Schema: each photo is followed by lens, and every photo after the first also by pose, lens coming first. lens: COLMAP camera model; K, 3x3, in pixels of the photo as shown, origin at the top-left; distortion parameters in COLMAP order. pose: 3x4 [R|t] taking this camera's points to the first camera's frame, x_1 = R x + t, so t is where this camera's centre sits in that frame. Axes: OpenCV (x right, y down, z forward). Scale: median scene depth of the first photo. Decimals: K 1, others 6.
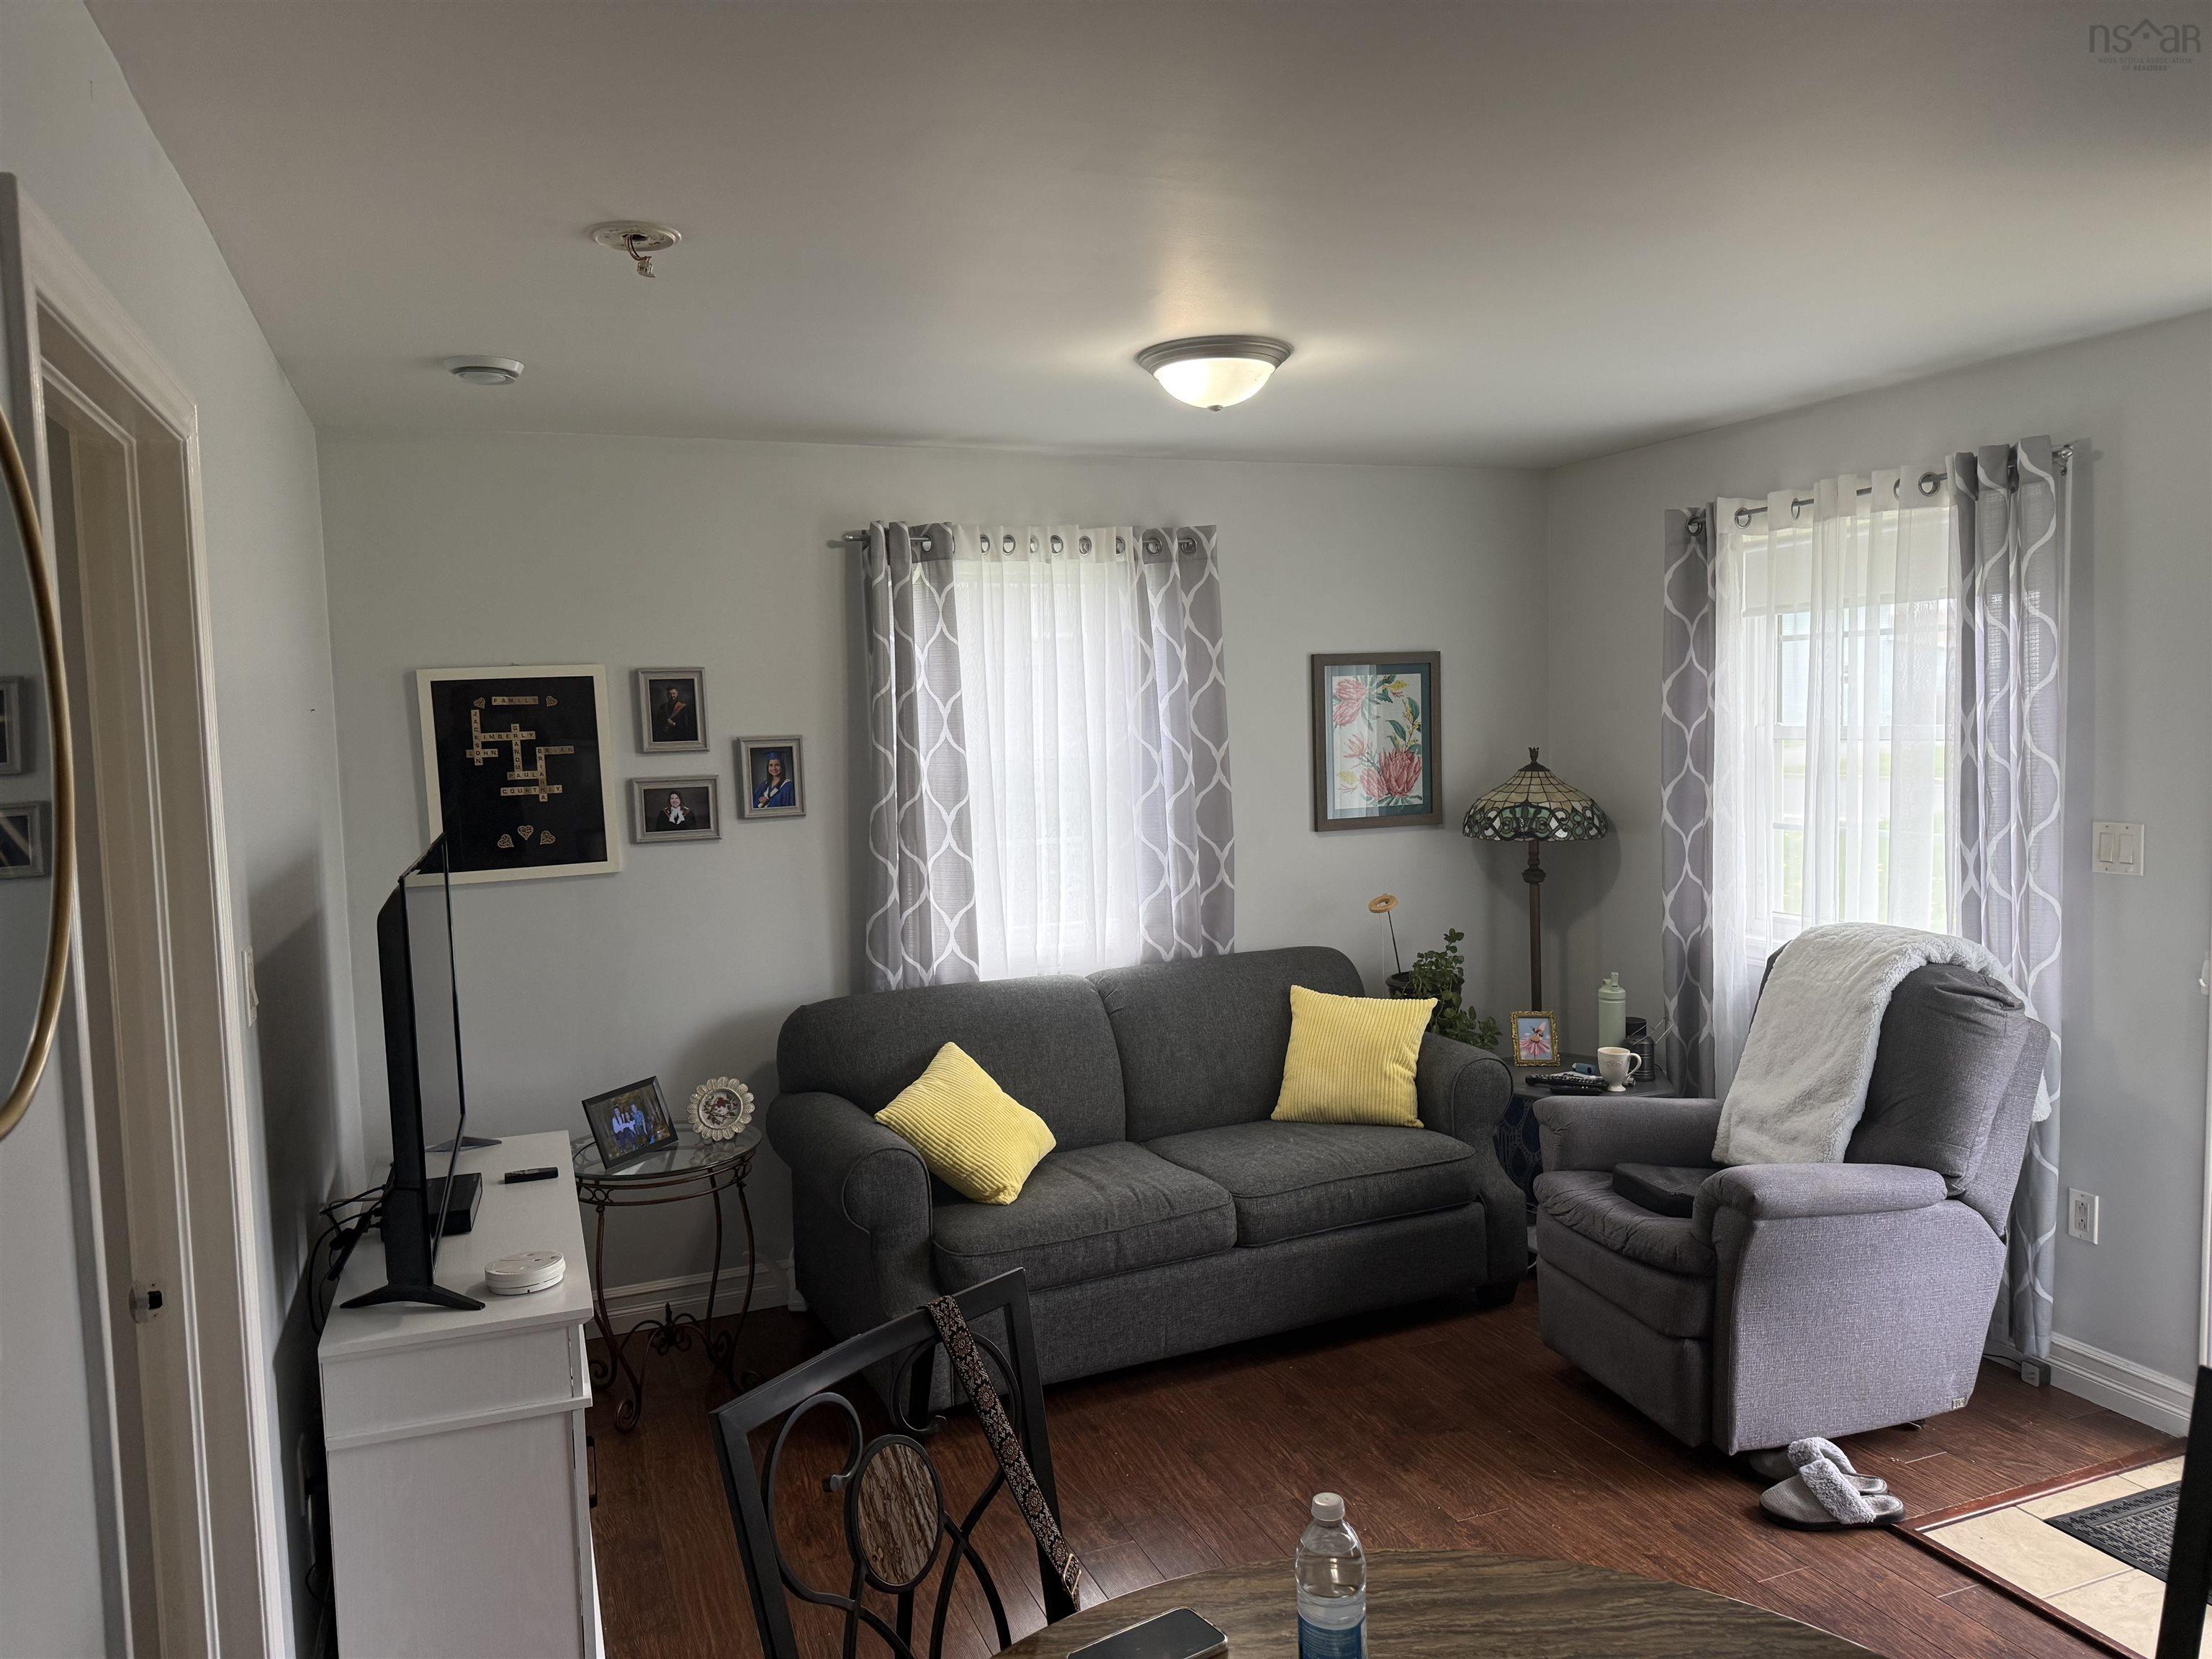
lens RADIAL K [[1571.5, 0, 1108.6], [0, 1571.5, 823.0], [0, 0, 1]] dist [0.099393, -0.026333]
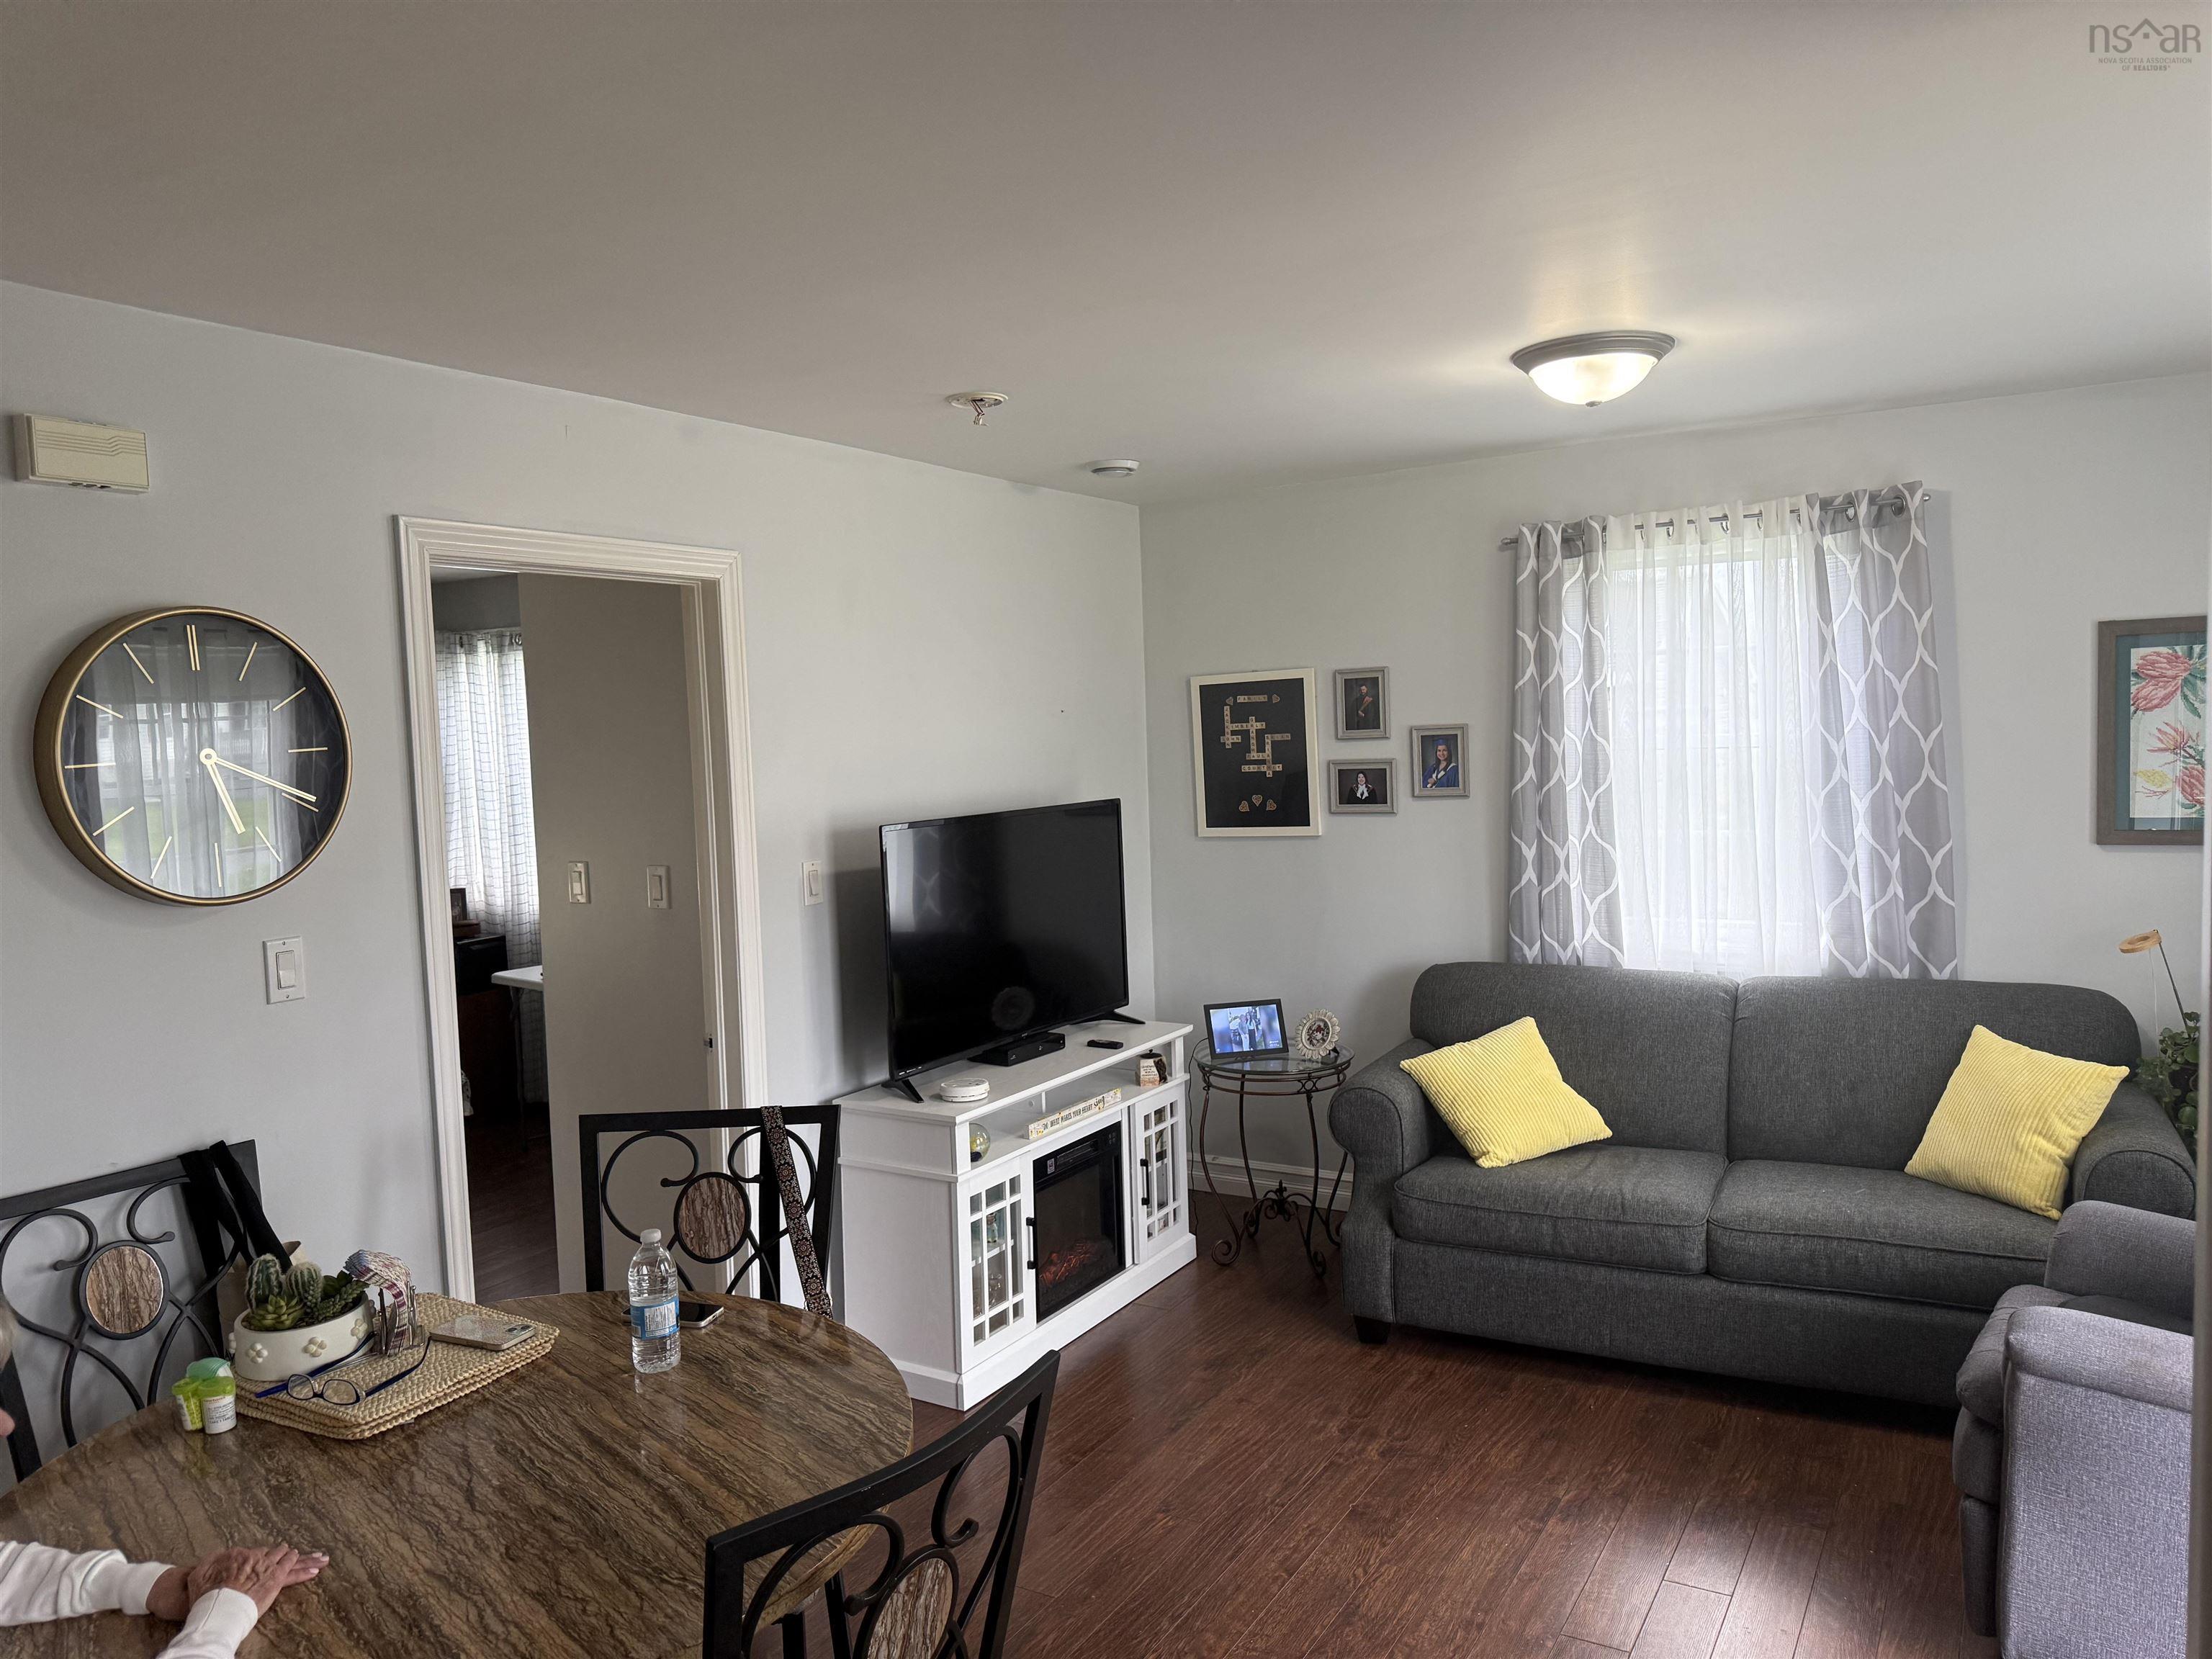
lens RADIAL K [[1571.5, 0, 1099.6], [0, 1571.5, 821.7], [0, 0, 1]] dist [0.099393, -0.026333]
pose [[0.607718, 0.056993, -0.792105, 0.549702], [-0.035775, 0.998374, 0.044386, -0.028076], [0.793346, 0.001363, 0.608769, 0.119716]]
